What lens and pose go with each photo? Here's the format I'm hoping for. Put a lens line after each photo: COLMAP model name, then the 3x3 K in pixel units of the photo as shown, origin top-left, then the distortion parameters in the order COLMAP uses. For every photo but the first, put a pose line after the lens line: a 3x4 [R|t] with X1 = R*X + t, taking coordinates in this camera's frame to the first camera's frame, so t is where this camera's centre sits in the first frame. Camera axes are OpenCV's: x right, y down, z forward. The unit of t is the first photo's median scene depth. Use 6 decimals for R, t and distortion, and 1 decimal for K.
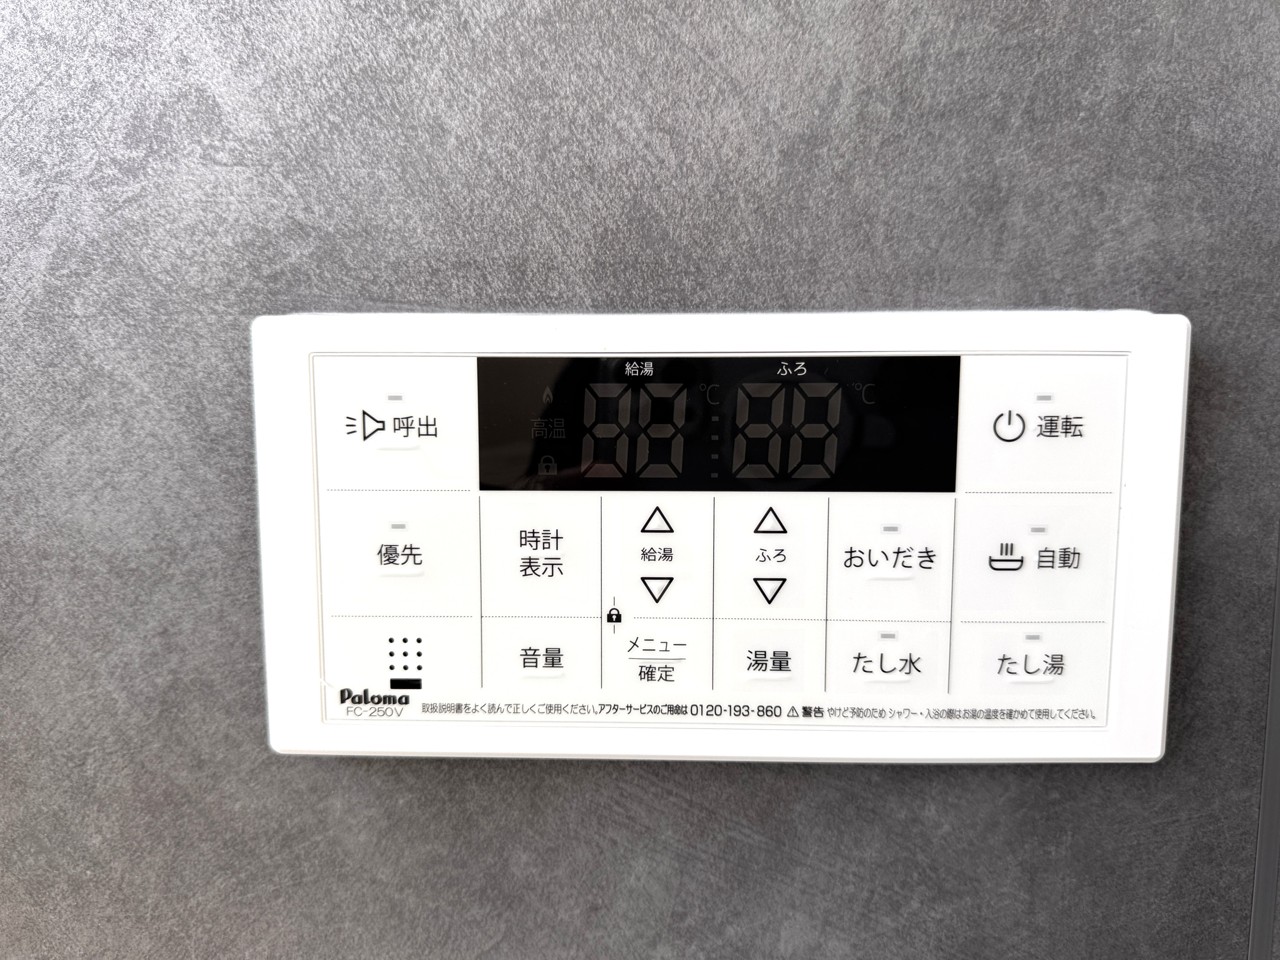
lens RADIAL K [[921.6, 0, 640.0], [0, 921.6, 480.0], [0, 0, 1]] dist [0.000687, -0.006431]
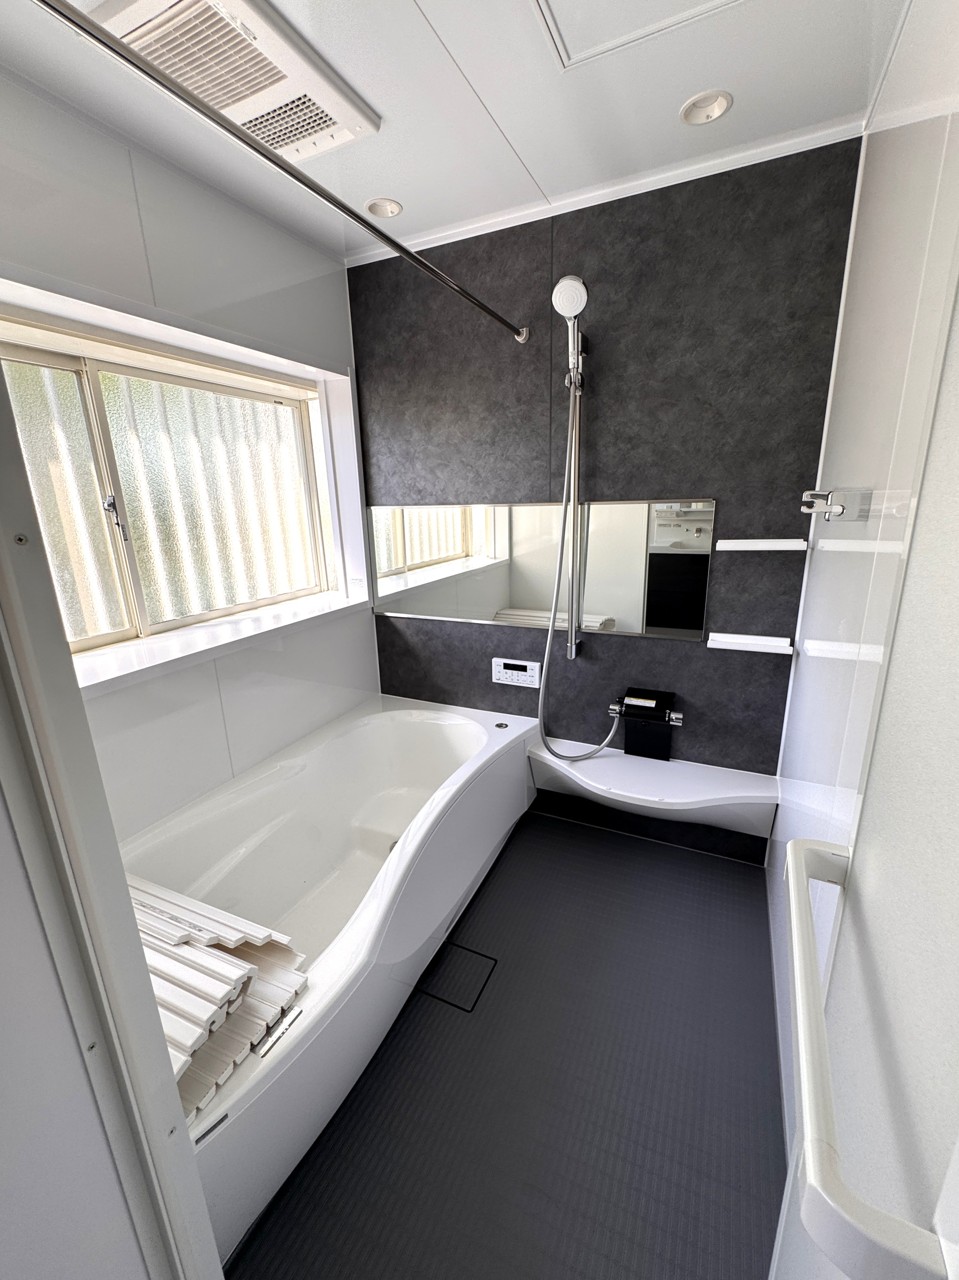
lens RADIAL K [[538.0, 0, 481.4], [0, 538.0, 641.2], [0, 0, 1]] dist [-0.005190, 0.000503]
pose [[0.918830, 0.079768, -0.386507, 3.394464], [-0.014623, 0.985569, 0.168642, -2.255923], [0.394382, -0.149302, 0.906737, -8.498643]]
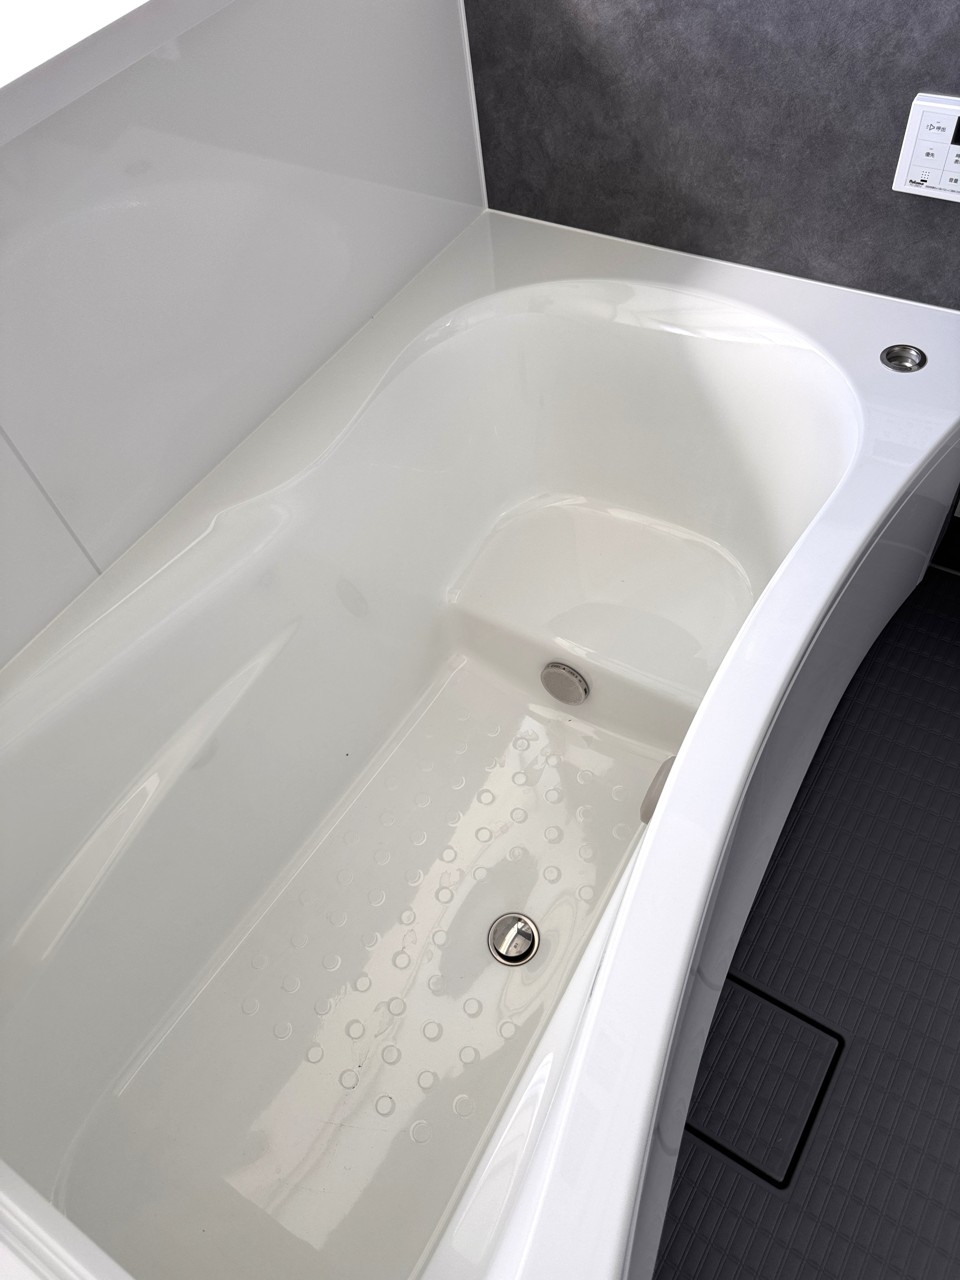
lens RADIAL K [[921.6, 0, 480.0], [0, 921.6, 640.0], [0, 0, 1]] dist [0.000687, -0.006431]
pose [[0.853247, 0.344686, -0.391359, 0.493254], [0.073262, 0.663773, 0.744338, -1.970316], [0.516336, -0.663775, 0.541110, -4.490554]]
